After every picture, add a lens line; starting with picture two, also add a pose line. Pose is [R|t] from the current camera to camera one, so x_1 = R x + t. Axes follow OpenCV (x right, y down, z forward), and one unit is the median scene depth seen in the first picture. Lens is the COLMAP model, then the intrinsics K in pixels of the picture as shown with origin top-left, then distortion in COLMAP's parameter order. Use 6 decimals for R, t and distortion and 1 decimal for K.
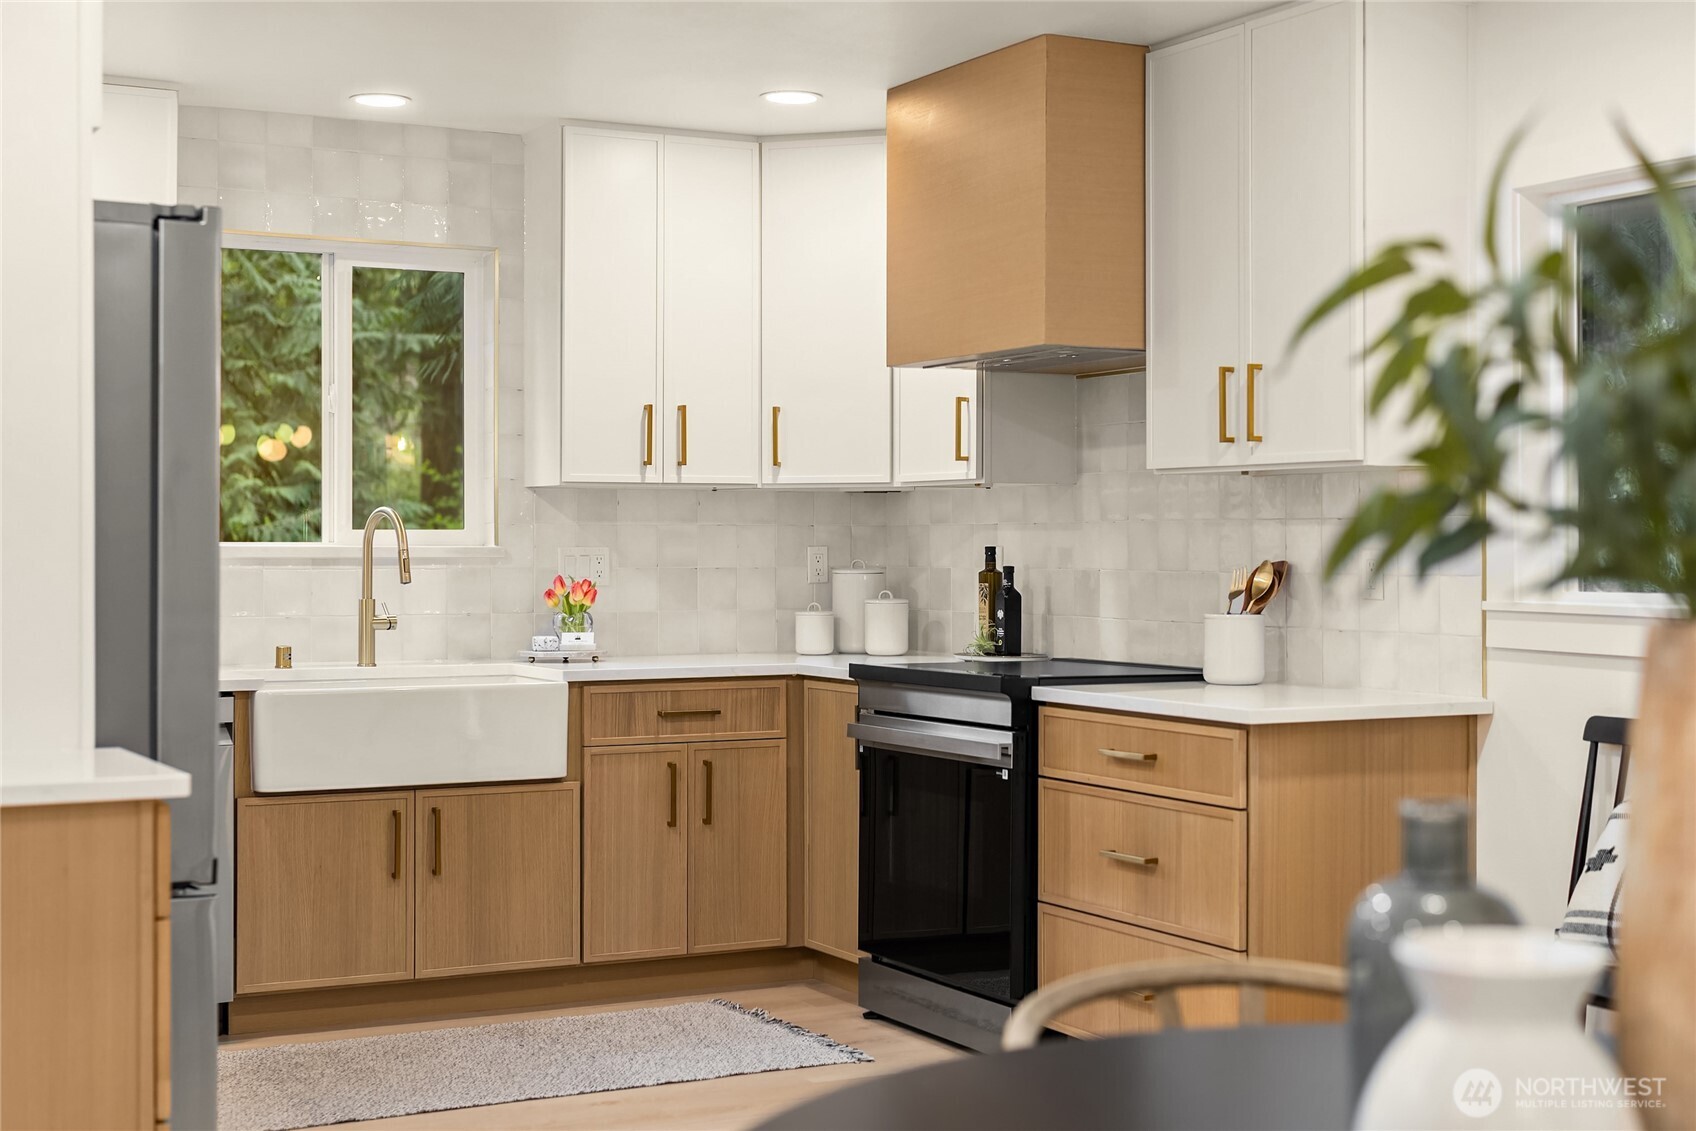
lens RADIAL K [[2358.4, 0, 848.4], [0, 2358.4, 576.4], [0, 0, 1]] dist [0.089190, 0.000000]
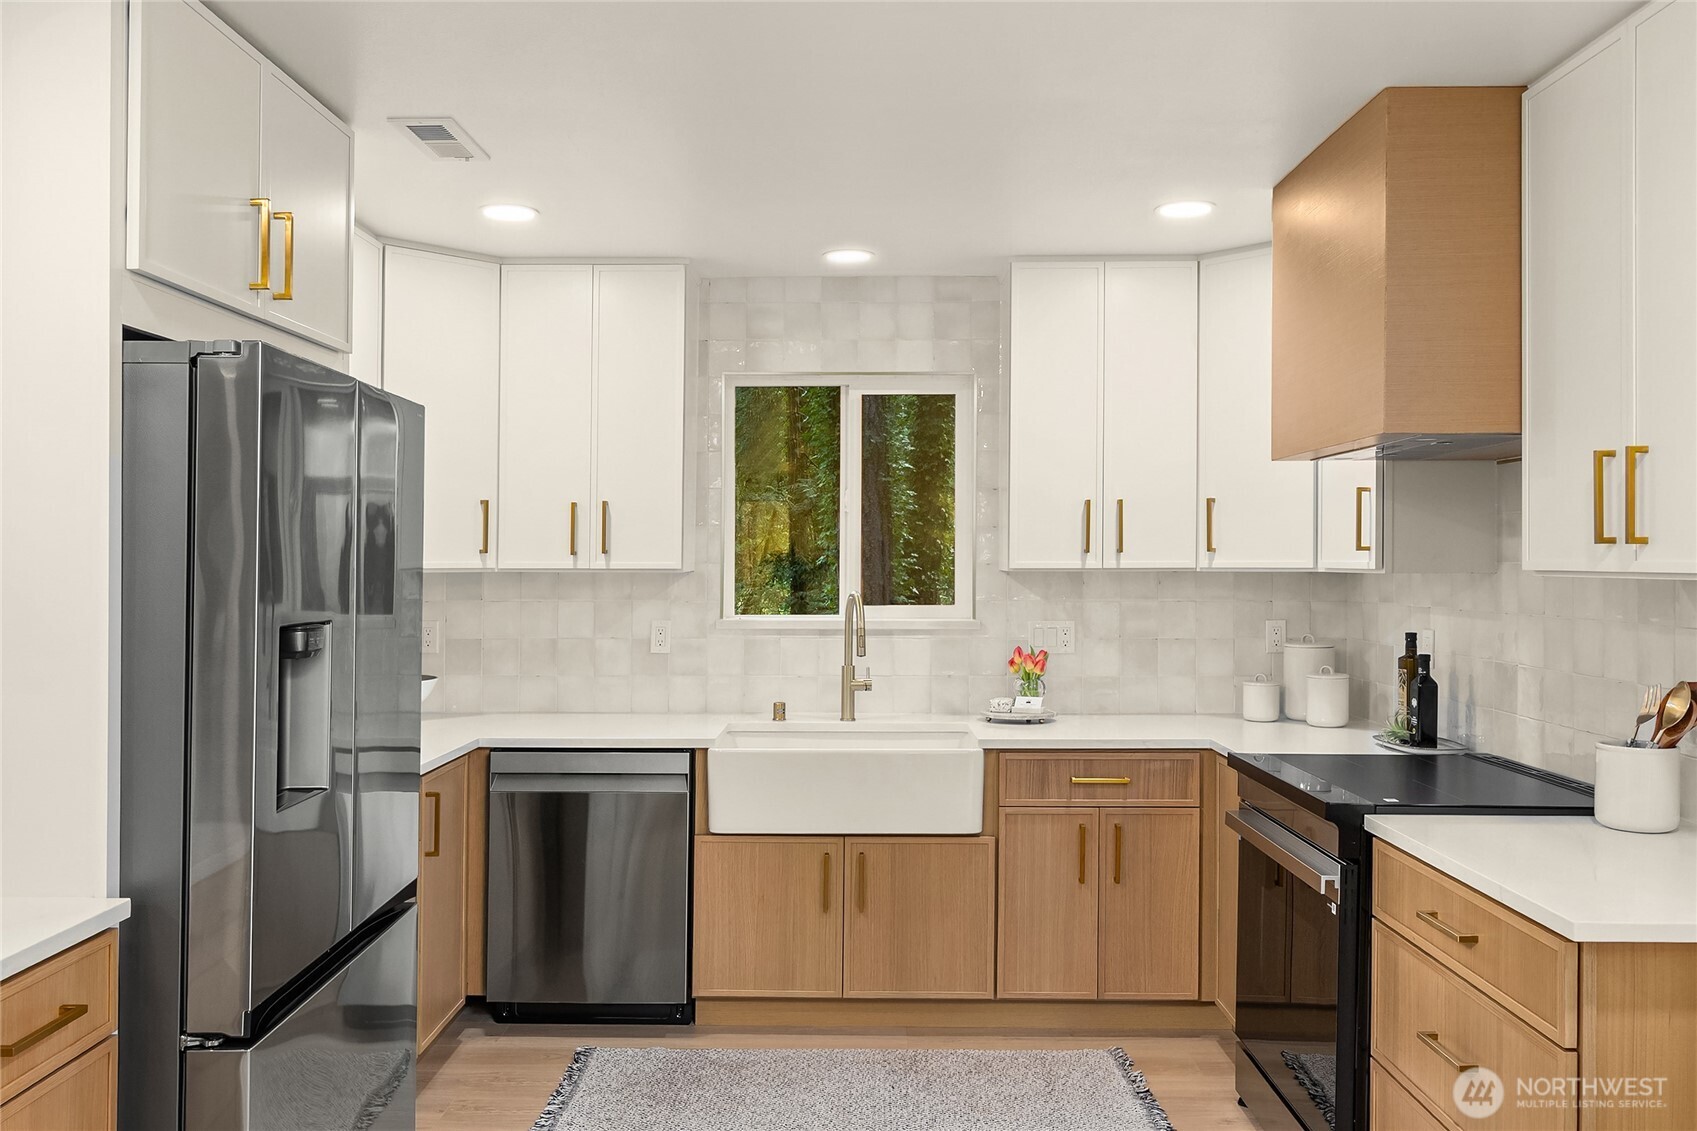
lens RADIAL K [[1345.4, 0, 847.9], [0, 1345.4, 572.9], [0, 0, 1]] dist [0.017484, -0.007273]
pose [[0.879407, 0.004299, -0.476051, 0.129900], [-0.006729, 0.999972, -0.003400, -0.036777], [0.476023, 0.006194, 0.879411, 0.400545]]
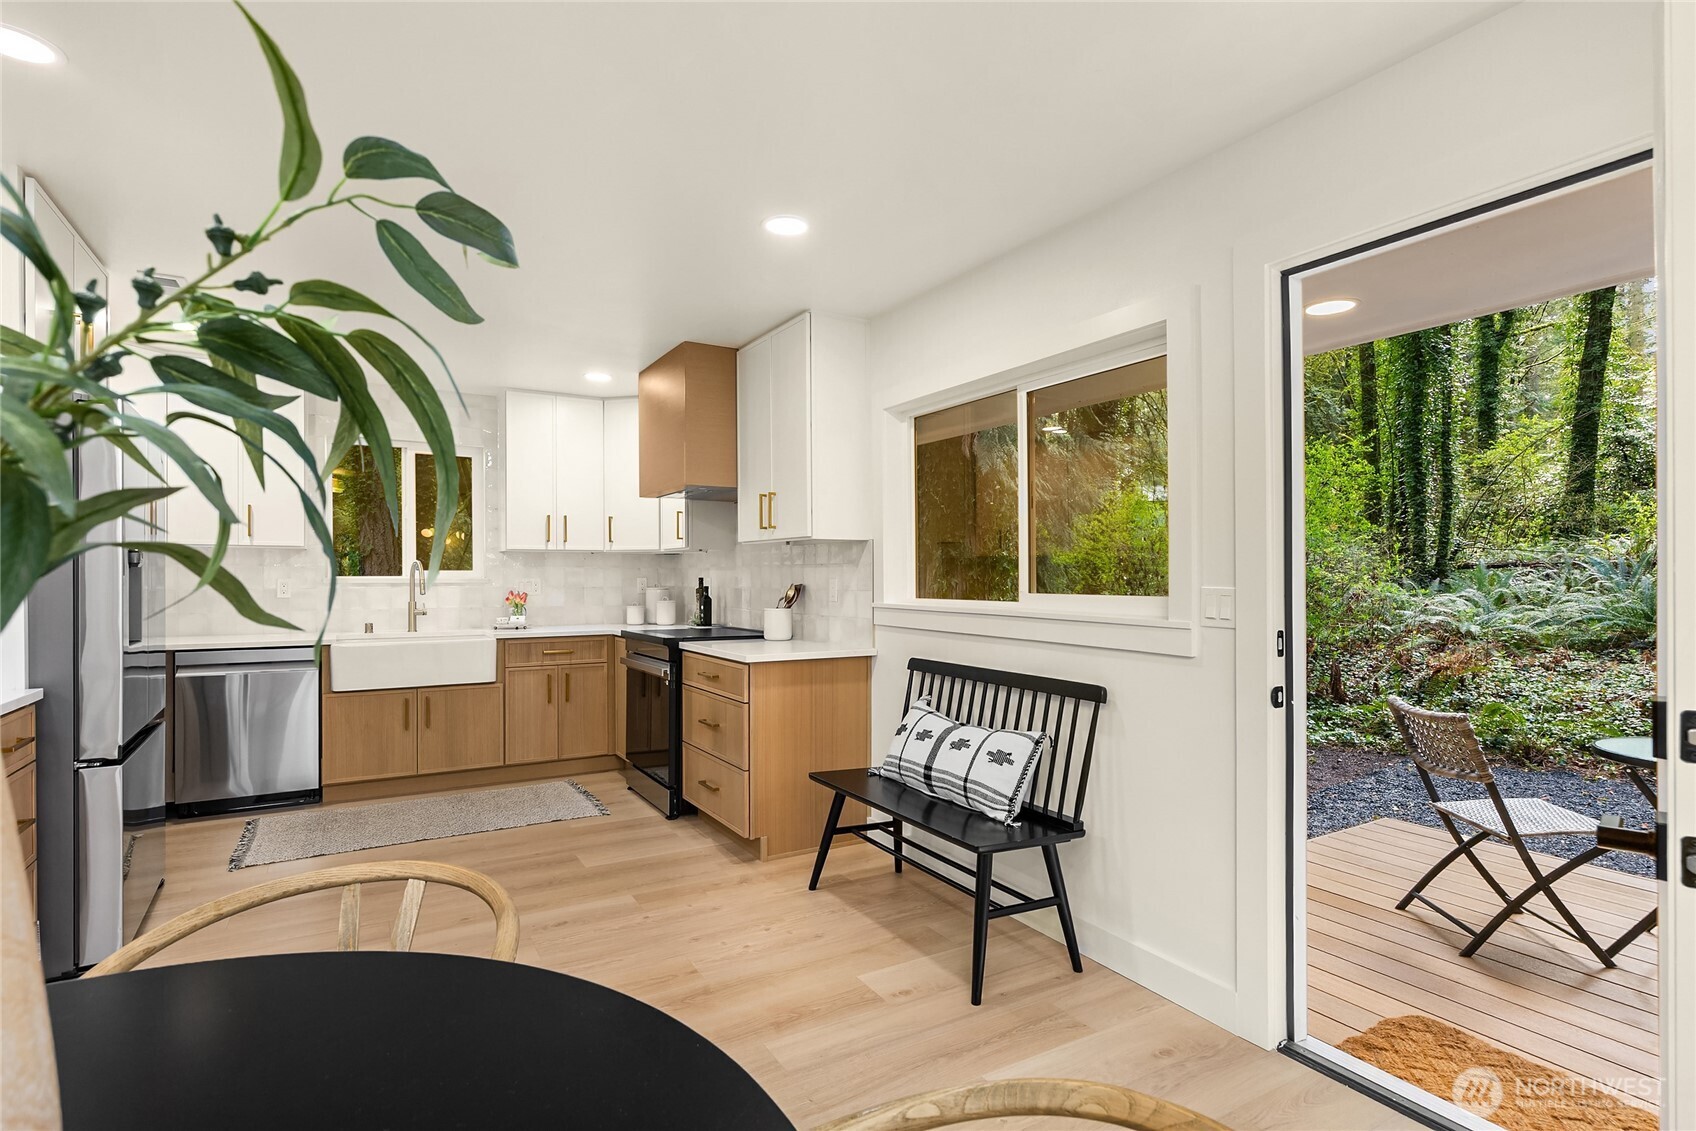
lens RADIAL K [[833.9, 0, 833.4], [0, 833.9, 586.8], [0, 0, 1]] dist [0.008815, 0.001366]
pose [[0.999144, -0.001619, 0.041342, 0.163459], [0.001738, 0.999994, -0.002846, -0.001335], [-0.041337, 0.002916, 0.999141, 0.203876]]
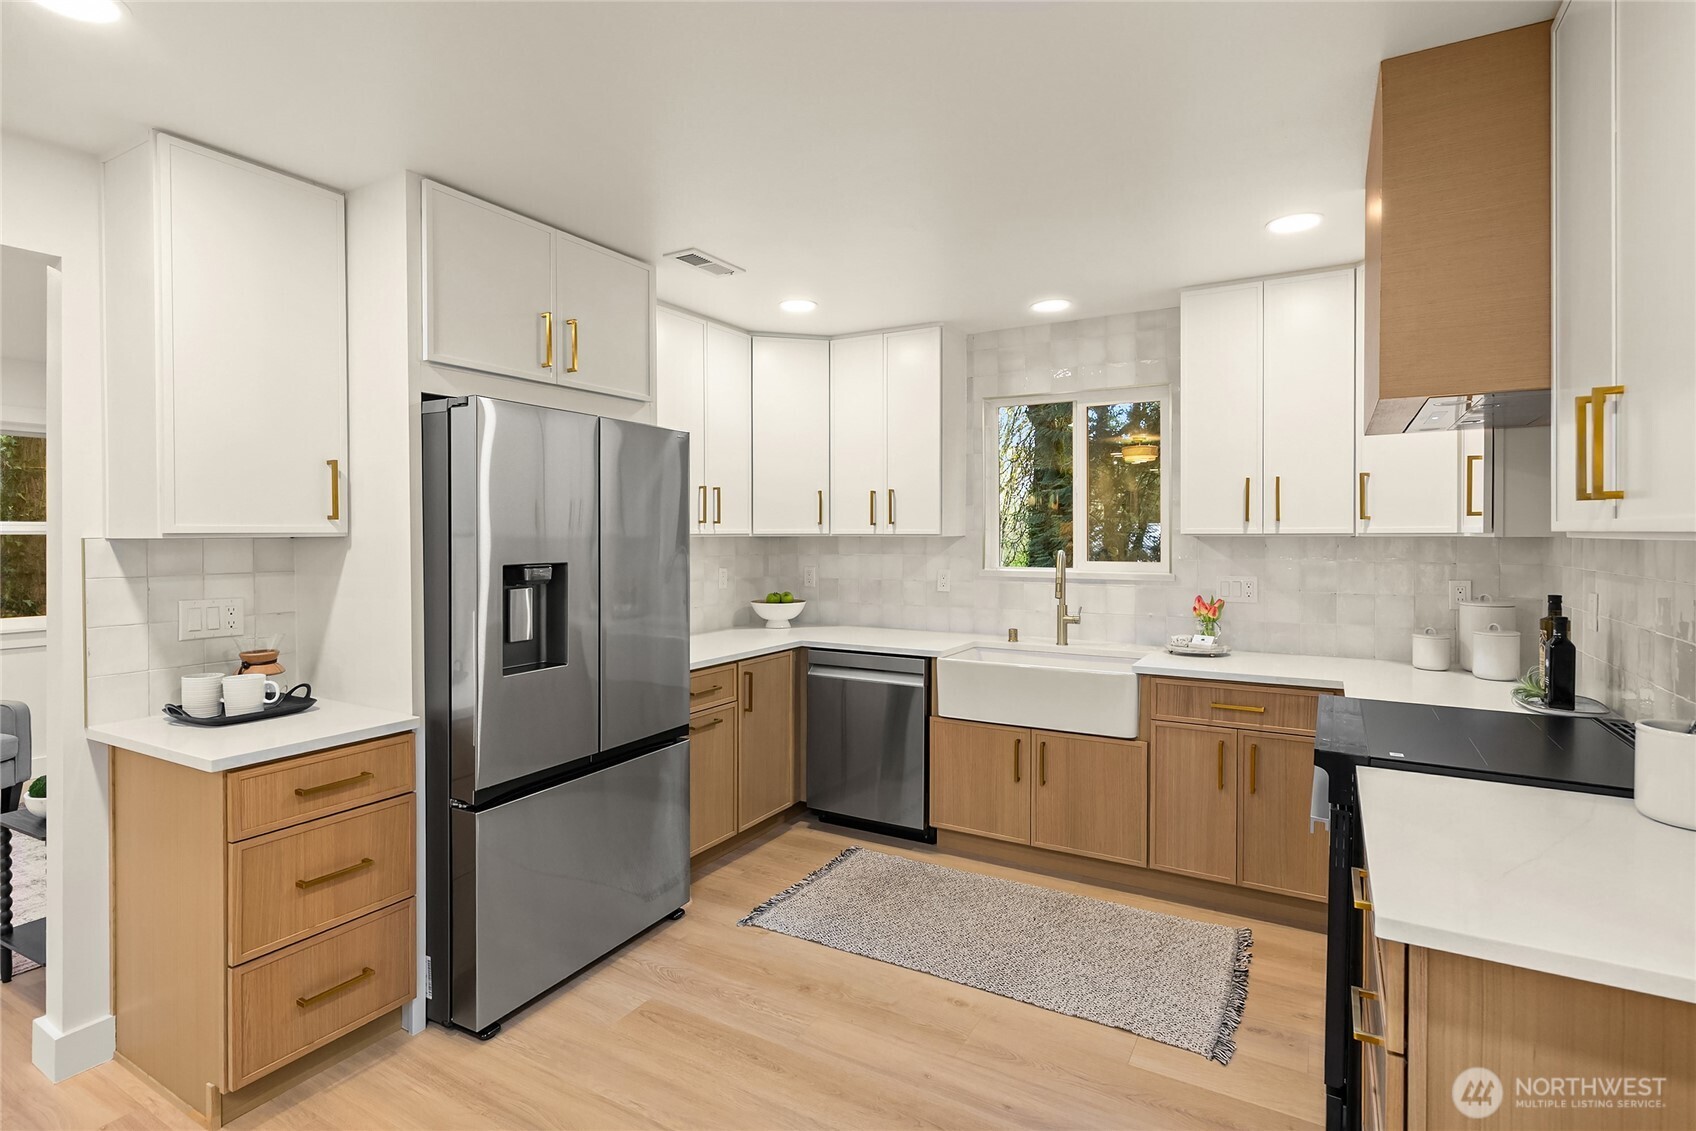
lens RADIAL K [[833.9, 0, 833.5], [0, 833.9, 543.7], [0, 0, 1]] dist [0.008815, 0.001366]
pose [[0.525068, 0.009665, -0.851005, 0.219243], [-0.010989, 0.999929, 0.004576, -0.035465], [0.850989, 0.006949, 0.525137, 0.568063]]
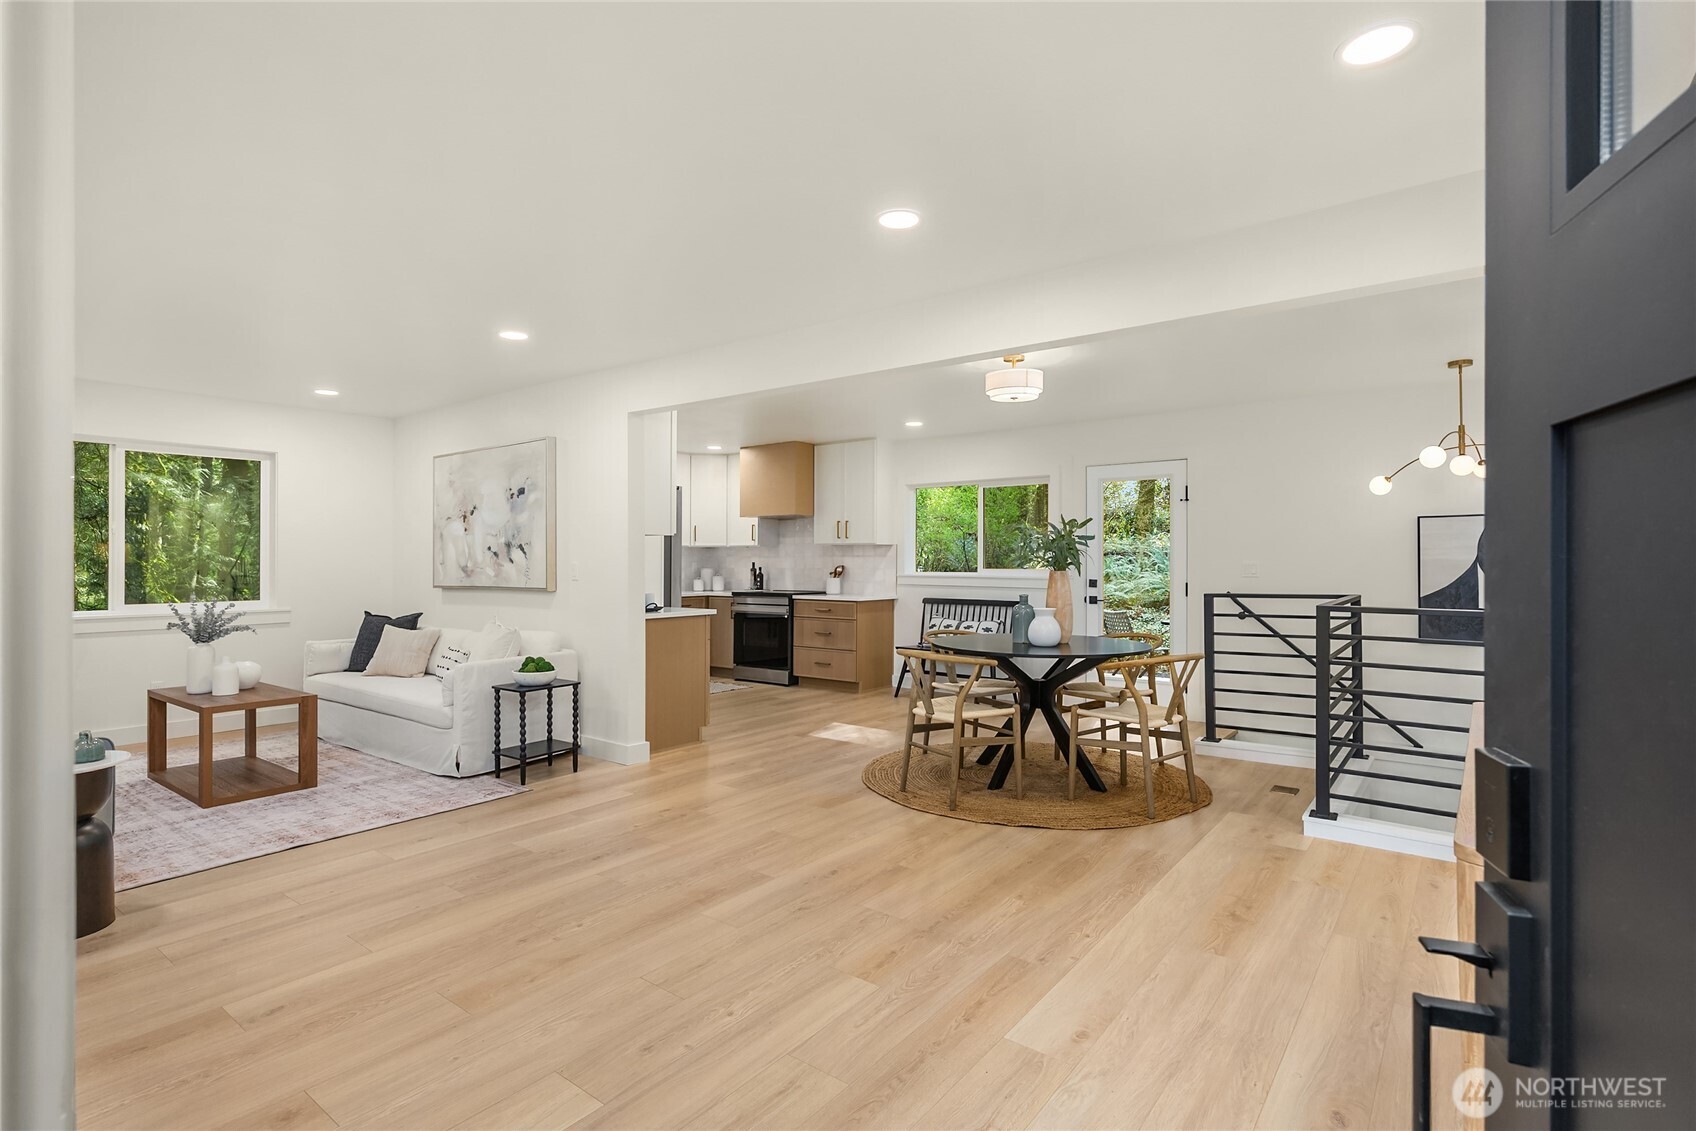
lens RADIAL K [[833.9, 0, 838.3], [0, 833.9, 559.5], [0, 0, 1]] dist [0.008815, 0.001366]
pose [[0.914093, 0.000023, 0.405505, -0.392587], [0.006676, 0.999864, -0.015106, 0.004978], [-0.405450, 0.016515, 0.913968, -0.342372]]
